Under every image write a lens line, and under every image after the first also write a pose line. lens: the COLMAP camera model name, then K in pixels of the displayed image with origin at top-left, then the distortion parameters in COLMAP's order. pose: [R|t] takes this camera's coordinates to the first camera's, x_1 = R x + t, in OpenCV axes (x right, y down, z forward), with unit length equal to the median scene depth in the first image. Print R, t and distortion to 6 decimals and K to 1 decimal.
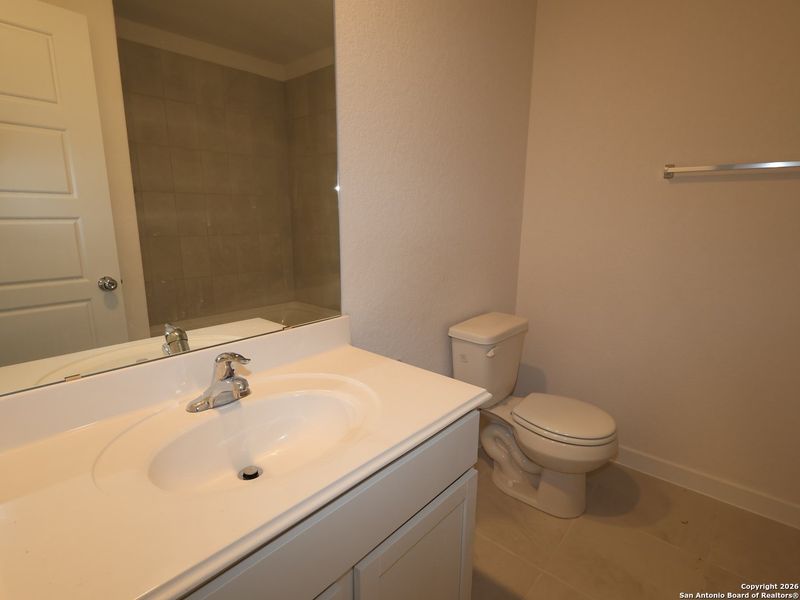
lens RADIAL K [[420.8, 0, 402.3], [0, 420.8, 299.5], [0, 0, 1]] dist [-0.000624, 0.002723]
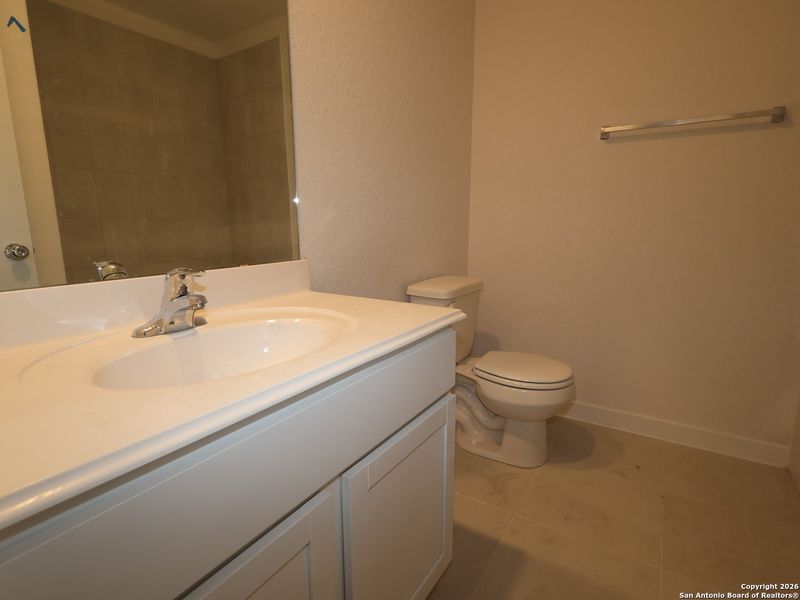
lens RADIAL K [[420.8, 0, 401.5], [0, 420.8, 300.6], [0, 0, 1]] dist [-0.000624, 0.002723]
pose [[0.988894, -0.037510, 0.143808, -0.046006], [0.041962, 0.998725, -0.028049, 0.130977], [-0.142573, 0.033772, 0.989208, 0.031366]]
